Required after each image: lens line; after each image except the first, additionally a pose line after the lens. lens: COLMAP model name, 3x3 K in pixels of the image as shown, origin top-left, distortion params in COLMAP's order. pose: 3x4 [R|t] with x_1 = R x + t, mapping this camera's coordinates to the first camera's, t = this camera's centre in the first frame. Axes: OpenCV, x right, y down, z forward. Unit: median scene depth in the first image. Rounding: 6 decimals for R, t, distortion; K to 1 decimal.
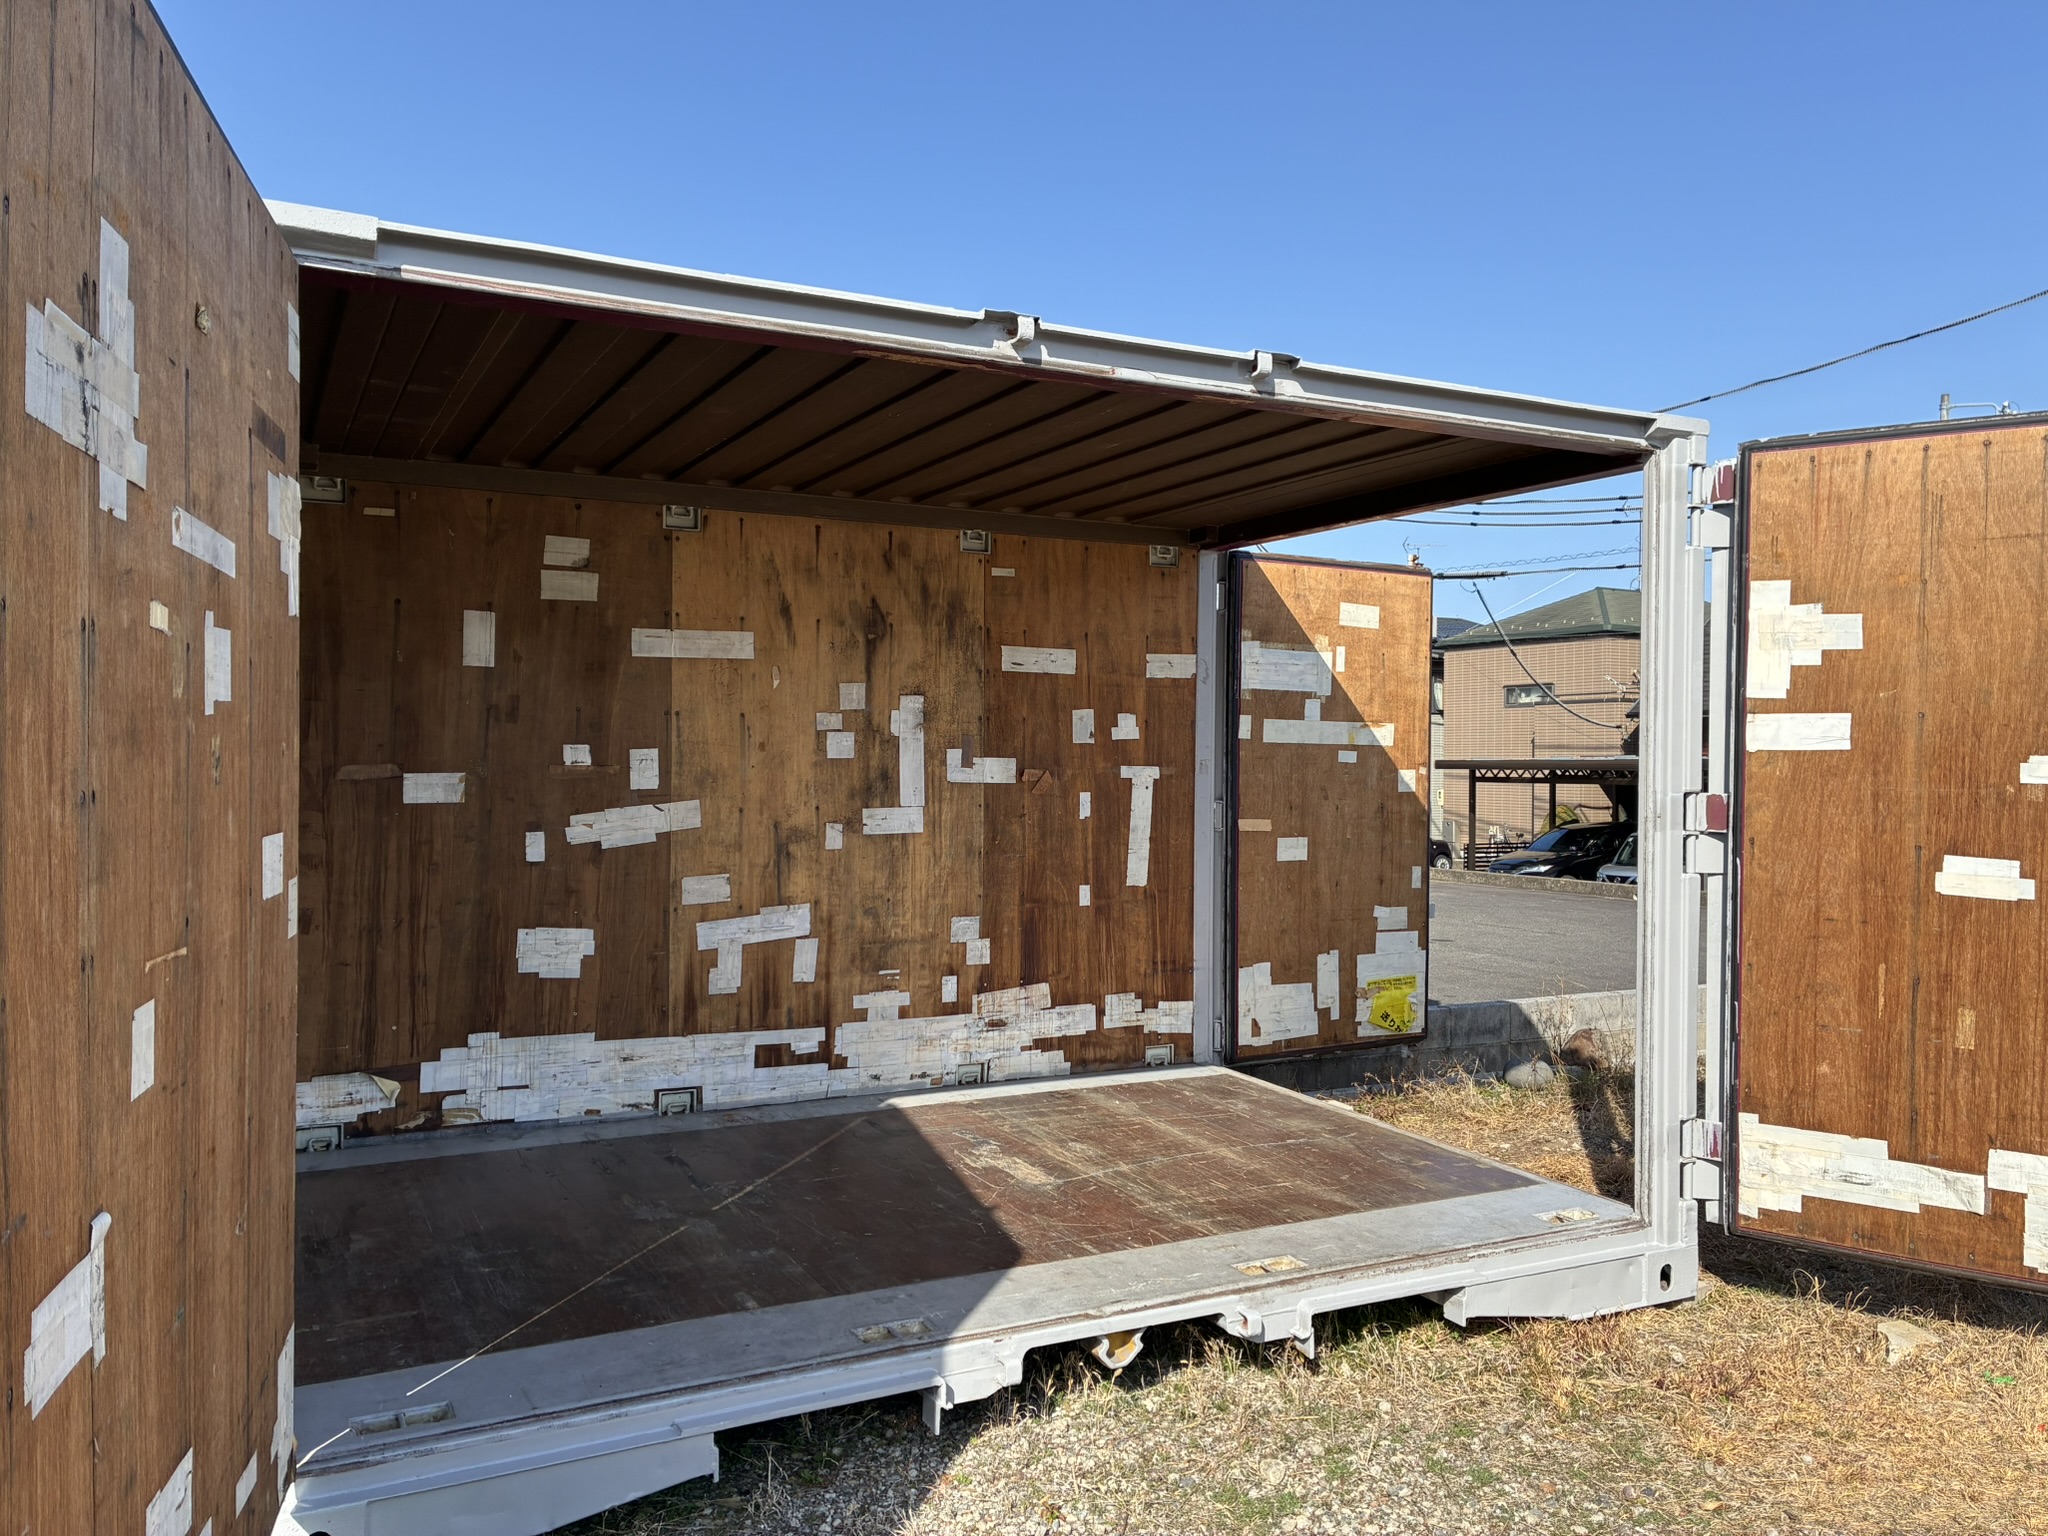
lens RADIAL K [[1560.4, 0, 1038.5], [0, 1560.4, 758.8], [0, 0, 1]] dist [0.039826, -0.045291]
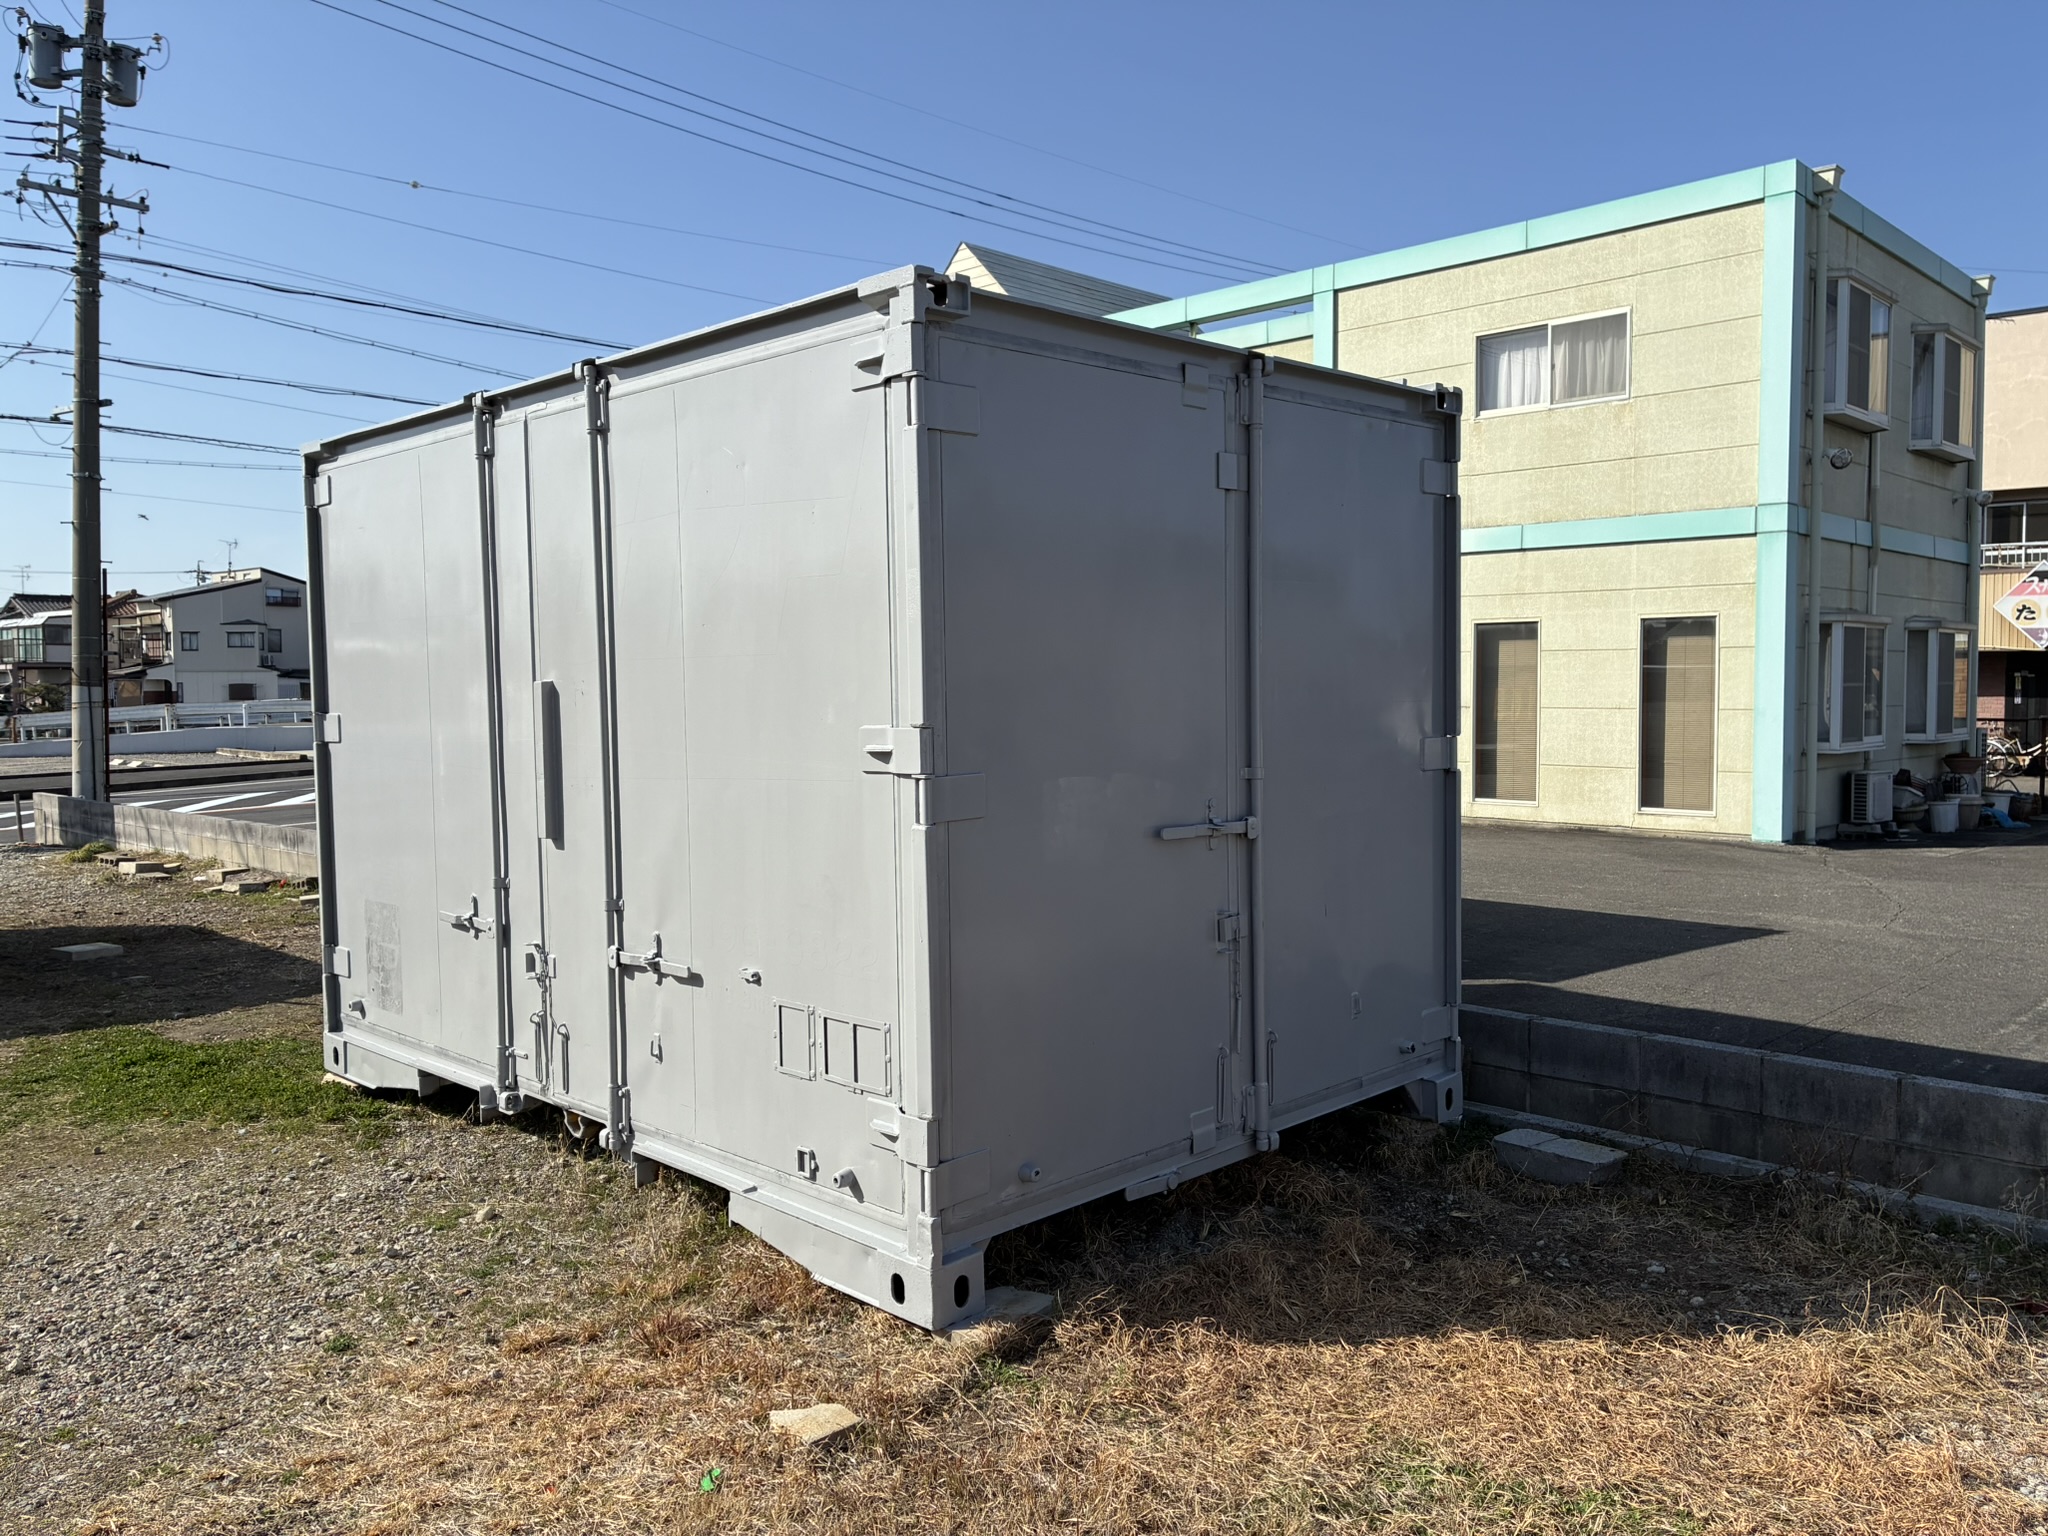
lens RADIAL K [[1560.4, 0, 1030.2], [0, 1560.4, 756.7], [0, 0, 1]] dist [0.039826, -0.045291]
pose [[0.300830, 0.036845, -0.952966, 1.063337], [0.011320, 0.999045, 0.042200, 0.002220], [0.953611, -0.023483, 0.300126, 0.708363]]
